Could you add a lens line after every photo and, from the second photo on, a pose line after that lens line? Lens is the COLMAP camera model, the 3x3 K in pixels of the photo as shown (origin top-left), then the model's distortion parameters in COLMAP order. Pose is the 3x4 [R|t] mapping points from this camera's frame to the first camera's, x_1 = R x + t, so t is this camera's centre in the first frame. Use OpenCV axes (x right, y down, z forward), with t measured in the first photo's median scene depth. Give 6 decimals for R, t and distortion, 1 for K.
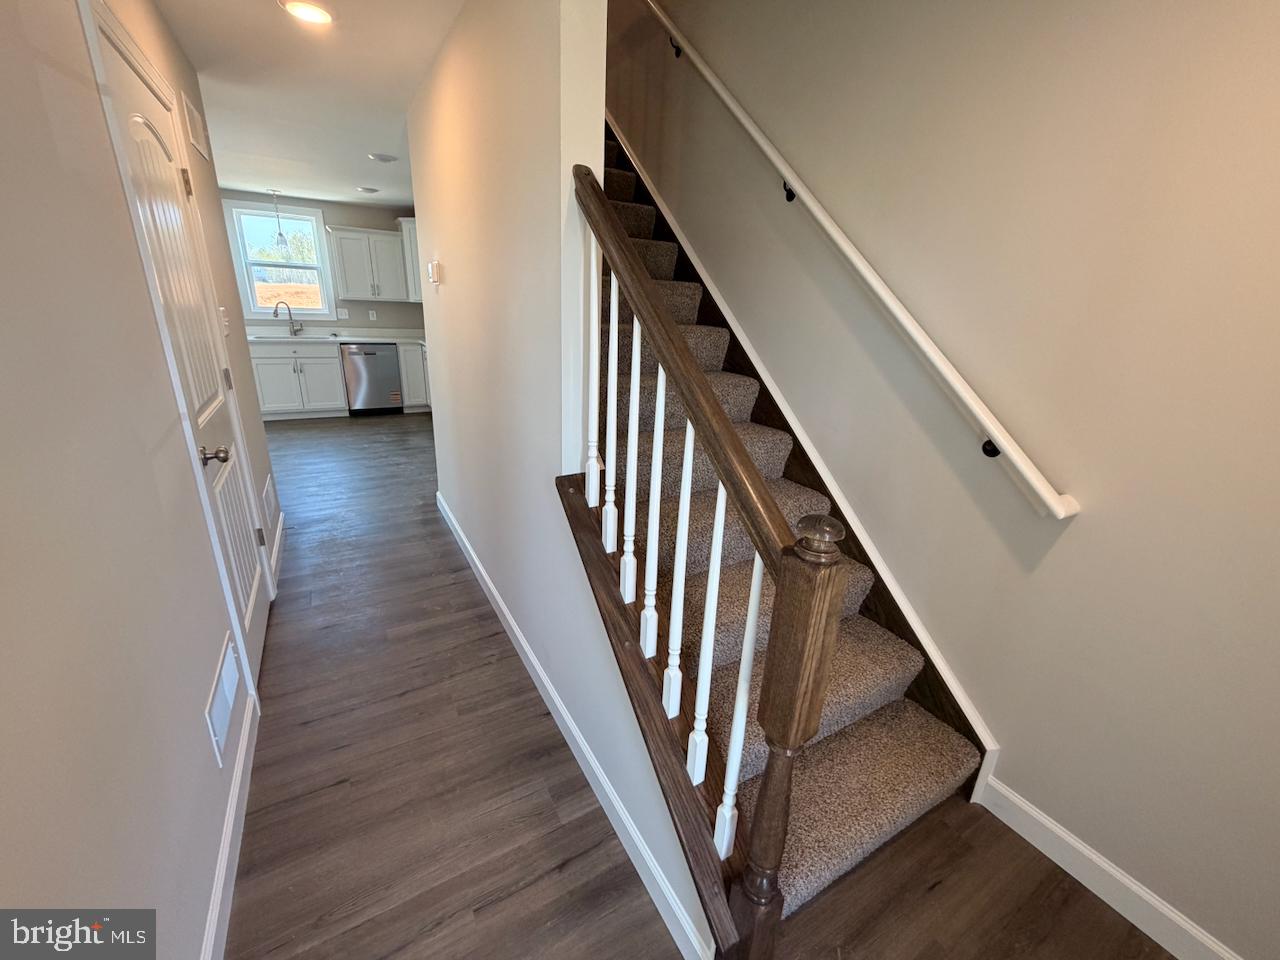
lens RADIAL K [[509.8, 0, 635.4], [0, 509.8, 476.8], [0, 0, 1]] dist [-0.000221, 0.000390]
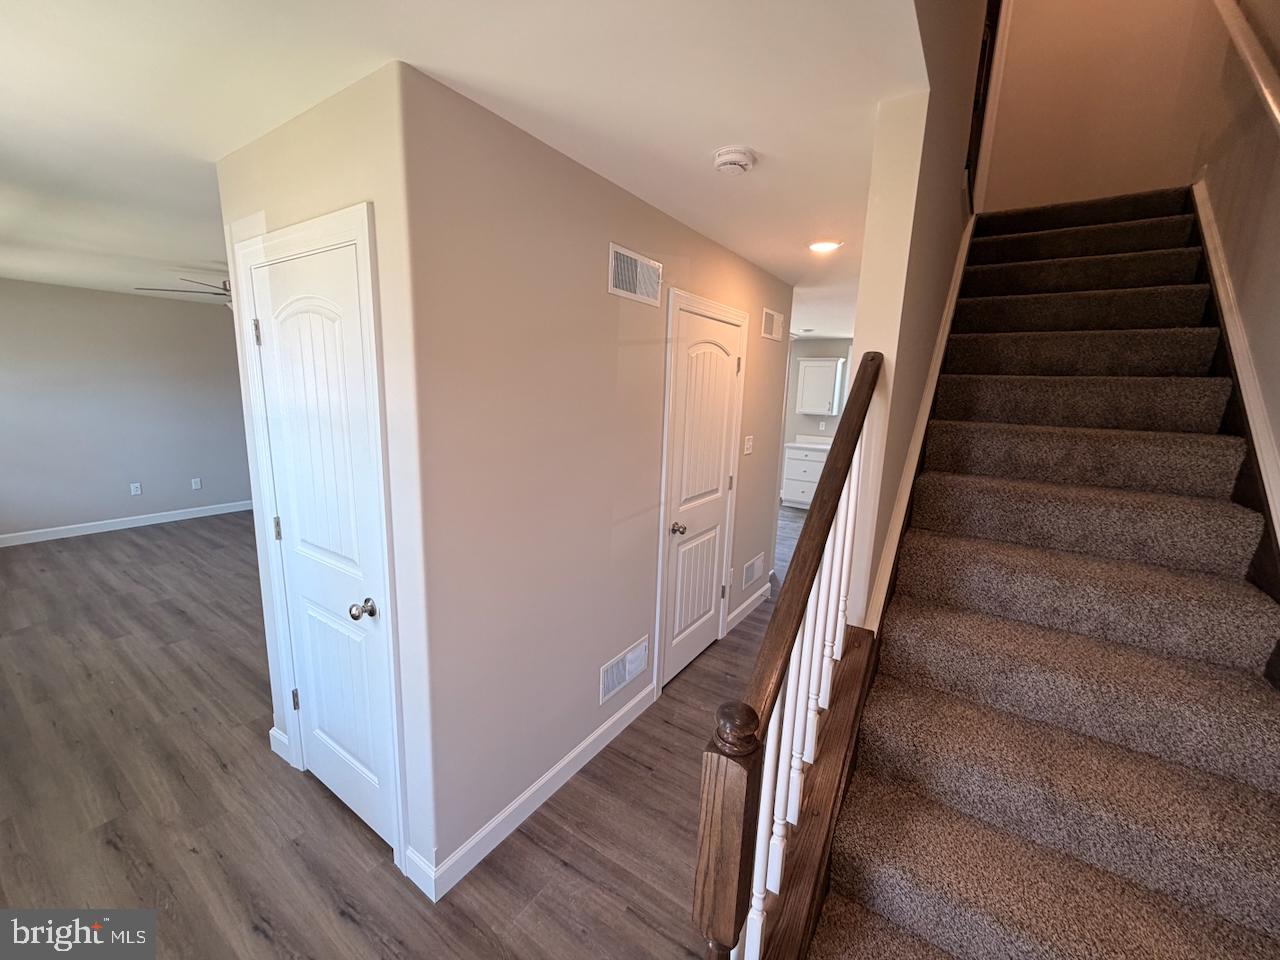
lens RADIAL K [[509.8, 0, 642.1], [0, 509.8, 482.4], [0, 0, 1]] dist [-0.000221, 0.000390]
pose [[0.445603, 0.134715, -0.885036, 0.645597], [-0.298640, 0.954352, -0.005095, -0.169684], [0.843950, 0.266578, 0.465494, 0.127401]]
